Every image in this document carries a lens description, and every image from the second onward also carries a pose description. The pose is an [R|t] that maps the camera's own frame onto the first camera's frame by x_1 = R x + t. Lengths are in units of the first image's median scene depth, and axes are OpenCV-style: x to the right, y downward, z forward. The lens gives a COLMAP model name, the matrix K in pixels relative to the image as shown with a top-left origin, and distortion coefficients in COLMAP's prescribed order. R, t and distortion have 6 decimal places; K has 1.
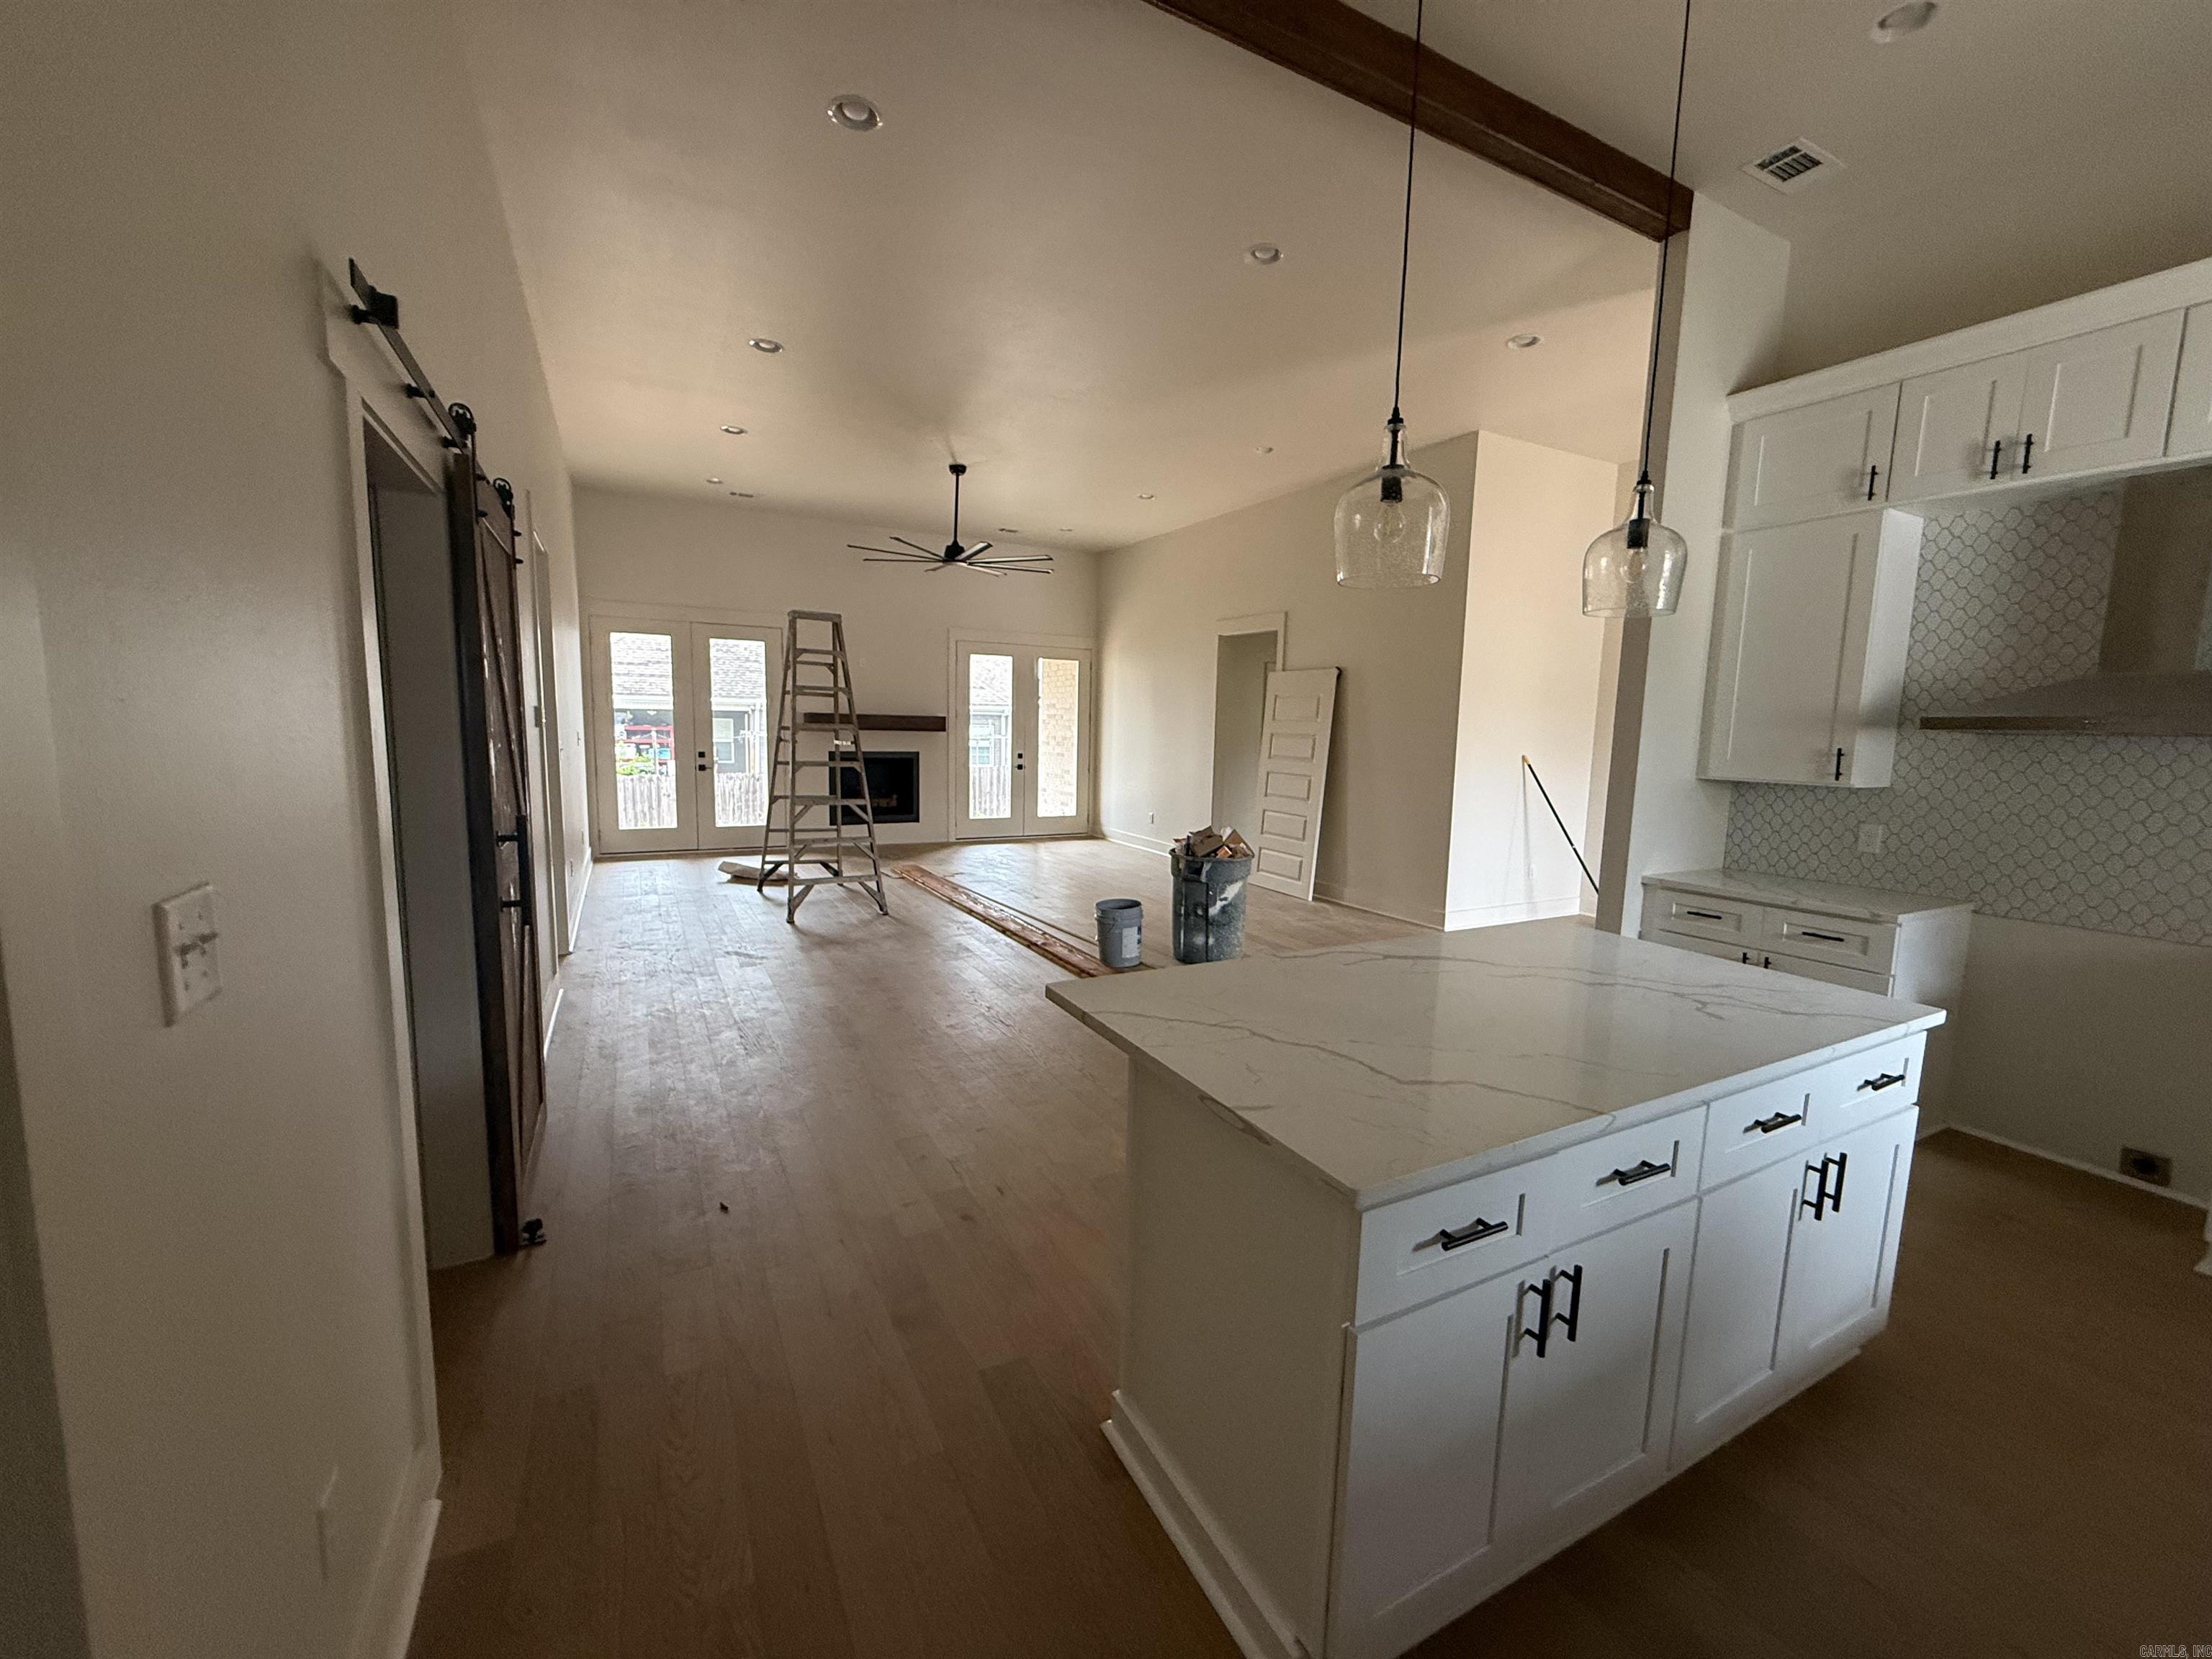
lens RADIAL K [[881.7, 0, 1101.2], [0, 881.7, 828.2], [0, 0, 1]] dist [0.001806, 0.000283]
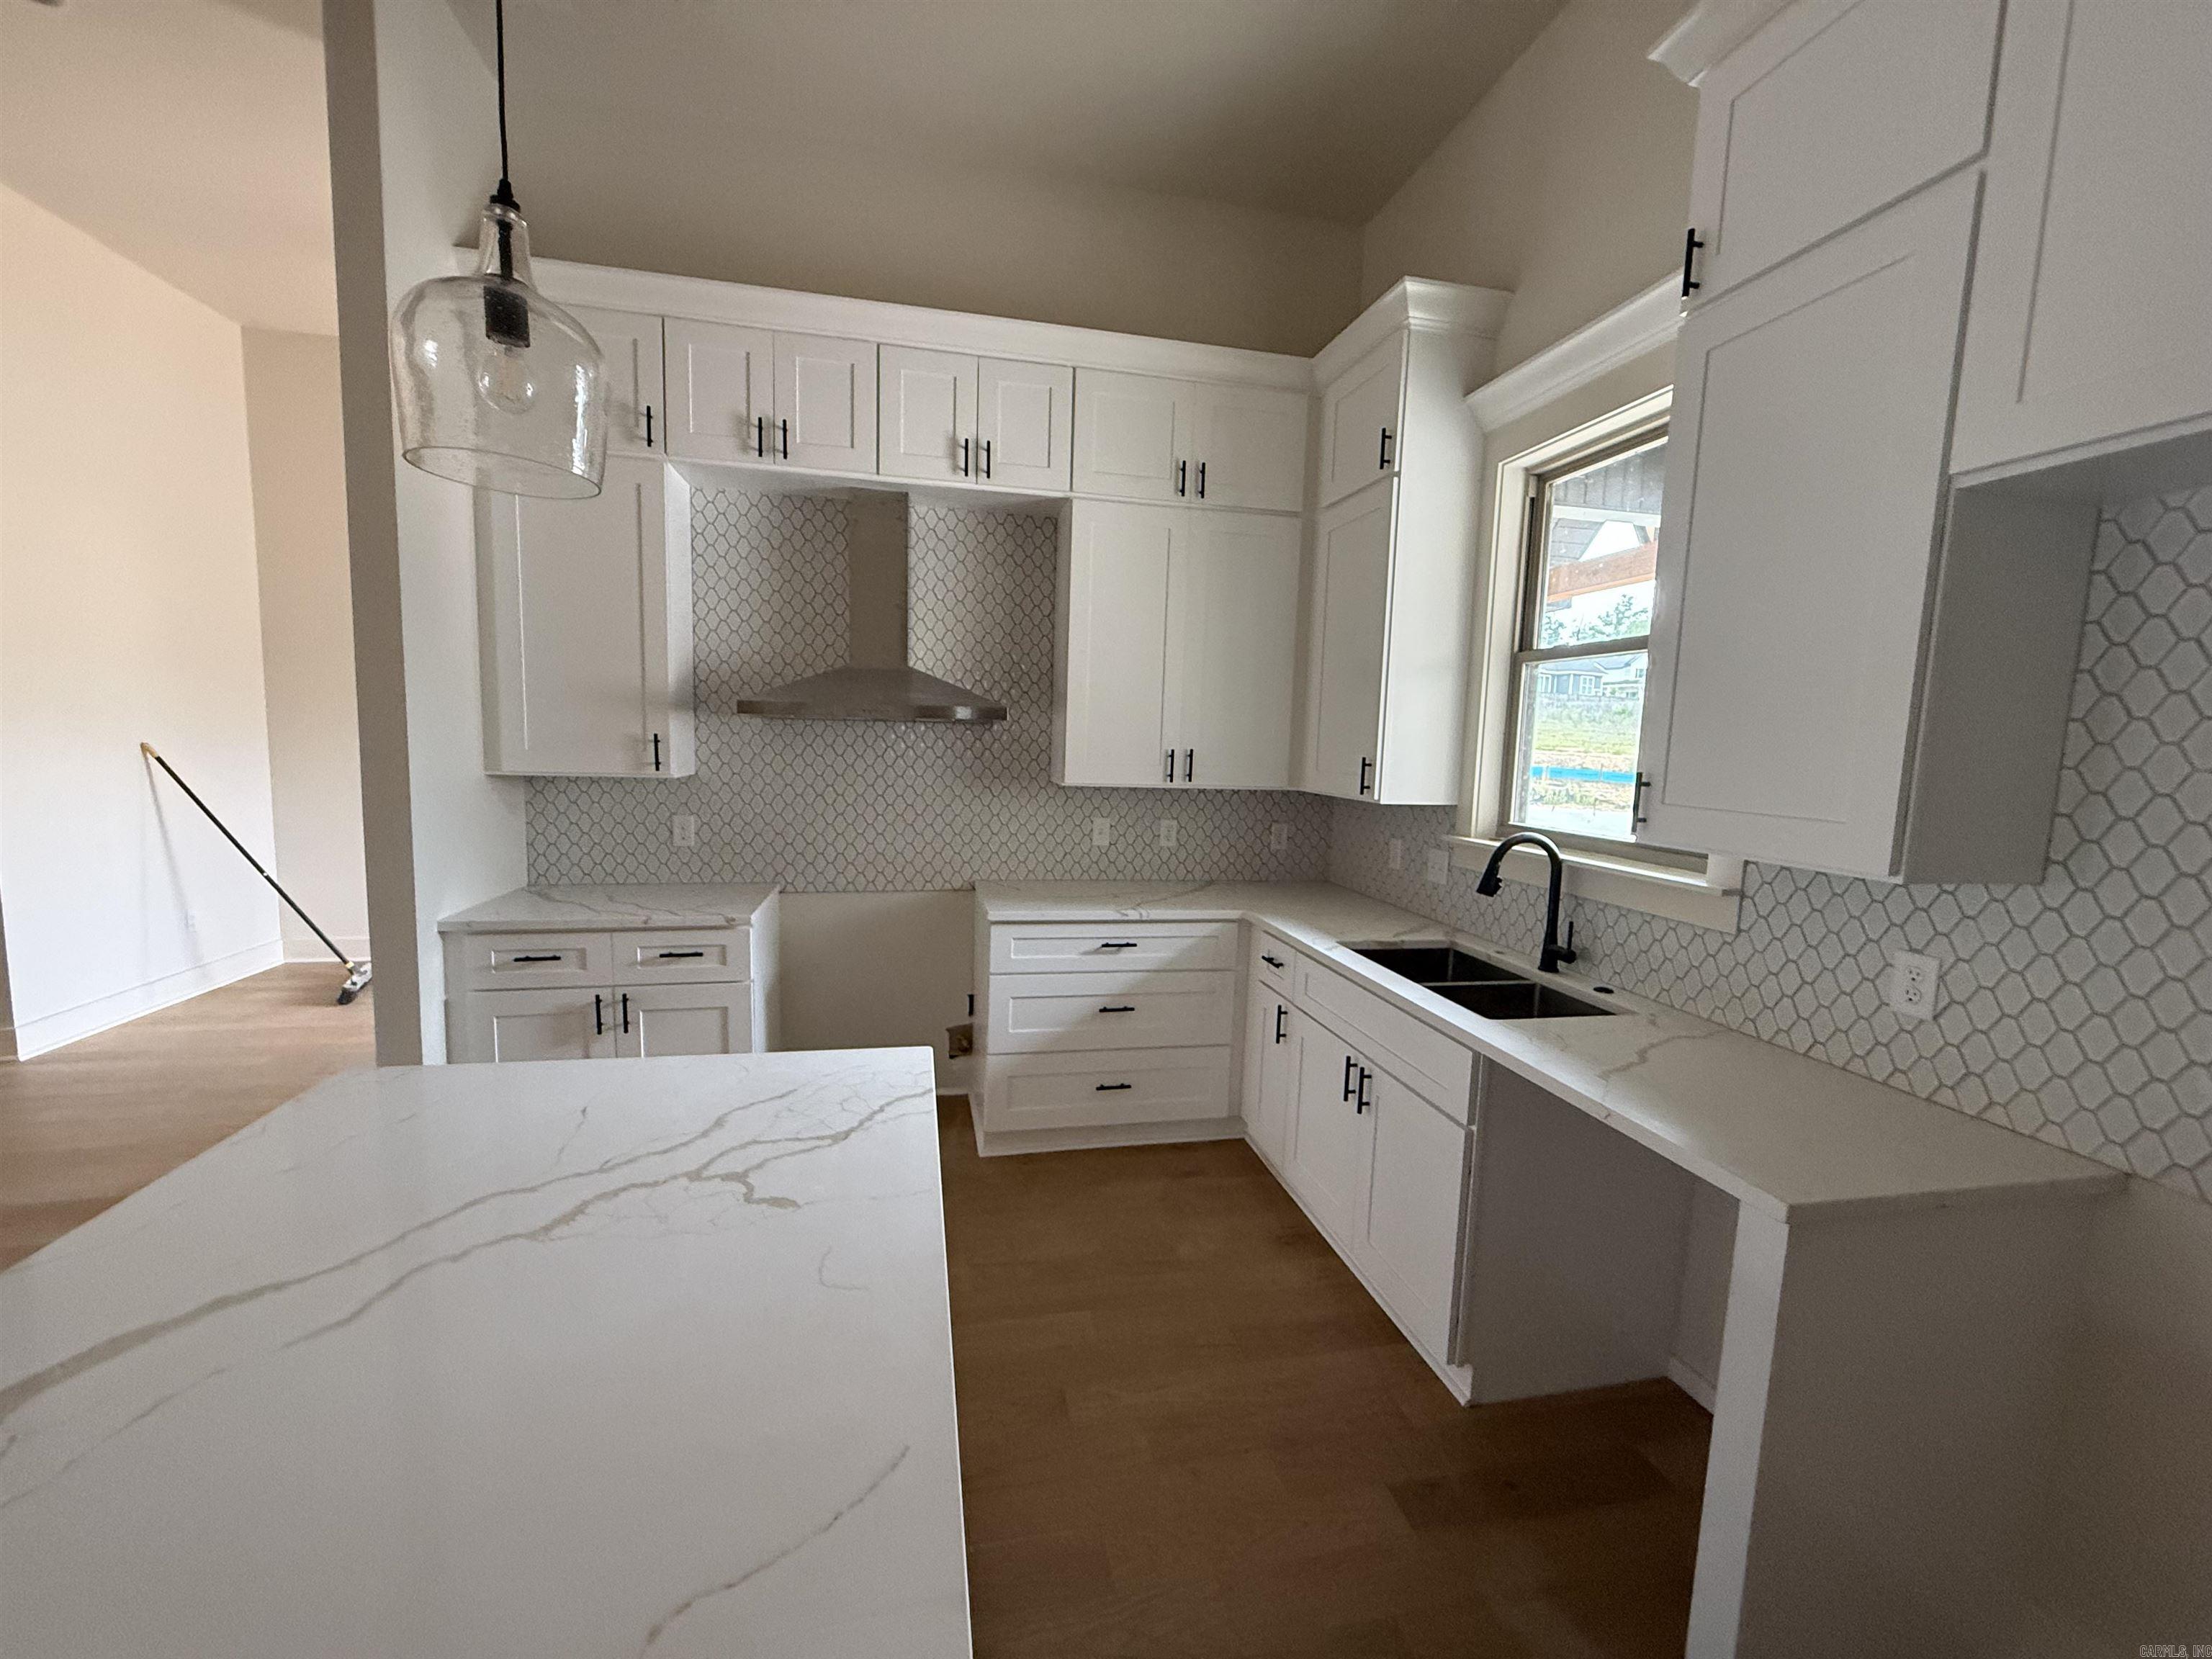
lens RADIAL K [[881.7, 0, 1101.2], [0, 881.7, 828.2], [0, 0, 1]] dist [0.001806, 0.000283]
pose [[0.279041, -0.113780, 0.953515, 0.124633], [0.088801, 0.991758, 0.092356, -0.040346], [-0.956164, 0.058902, 0.286845, 0.344751]]
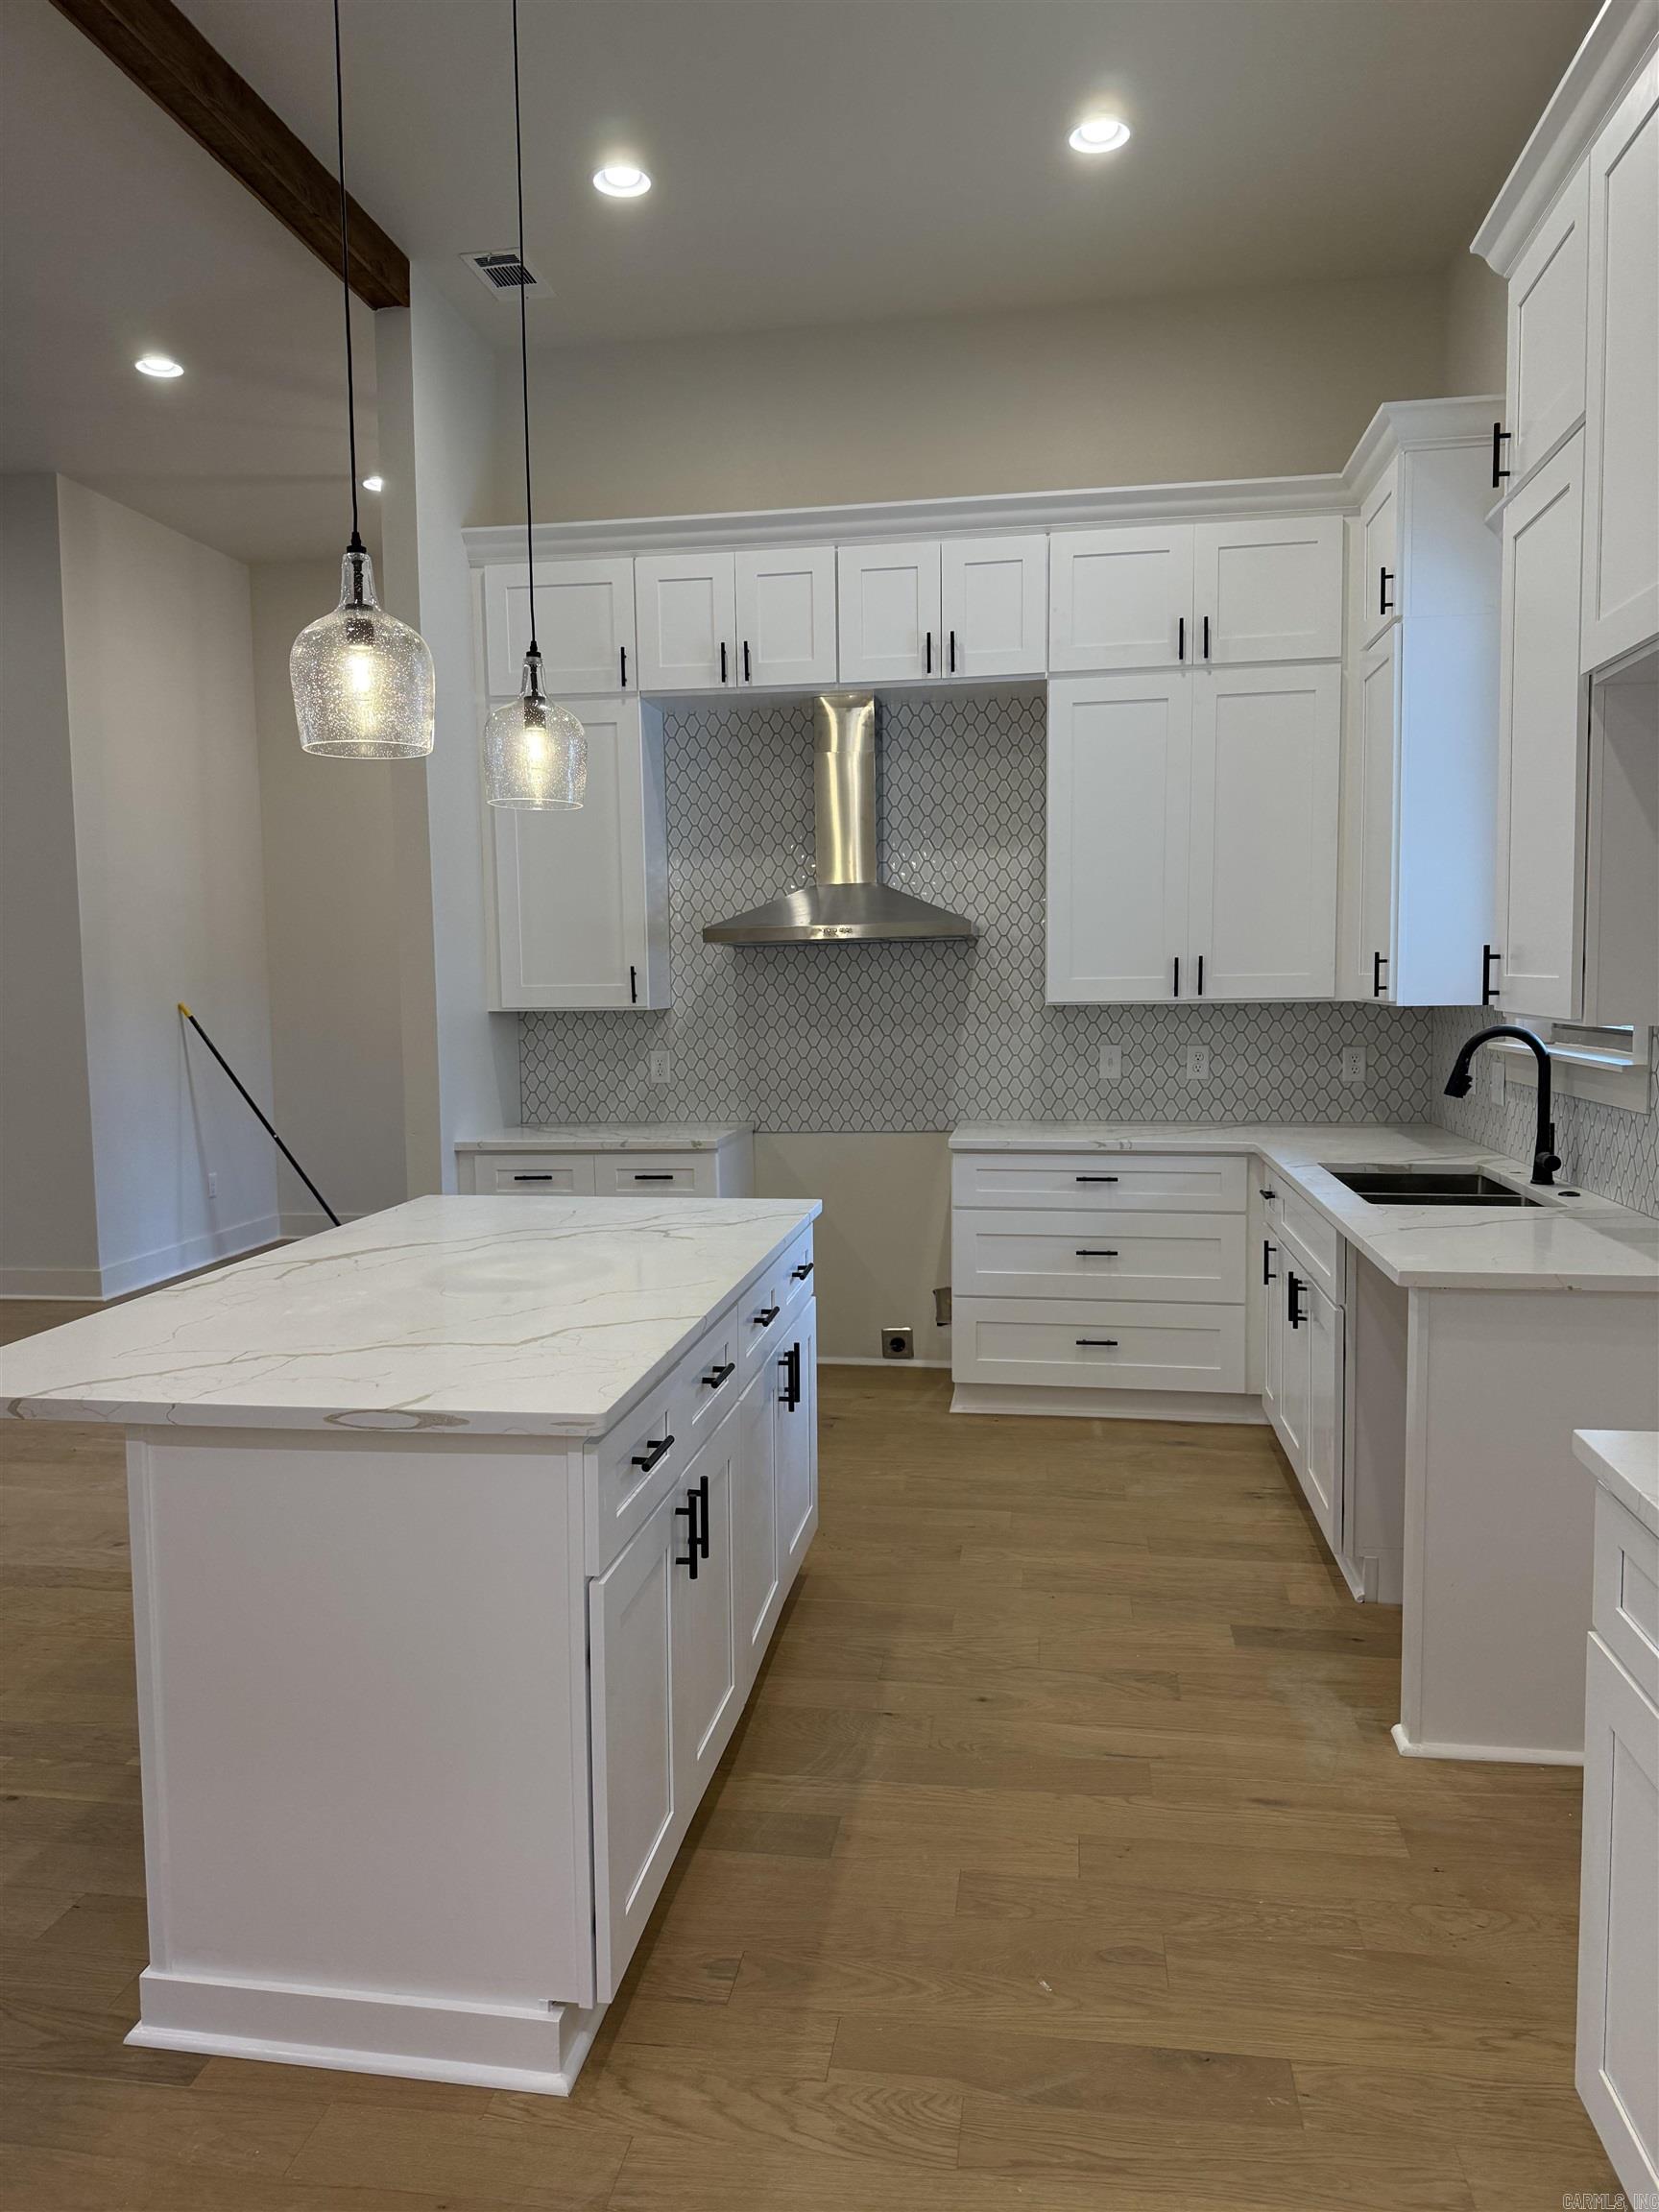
lens RADIAL K [[1535.9, 0, 815.1], [0, 1535.9, 1085.0], [0, 0, 1]] dist [0.170529, -0.250830]
pose [[0.602945, -0.090440, 0.792640, -0.287929], [0.123403, 0.992168, 0.019335, 0.020138], [-0.788181, 0.086156, 0.609384, -0.072385]]
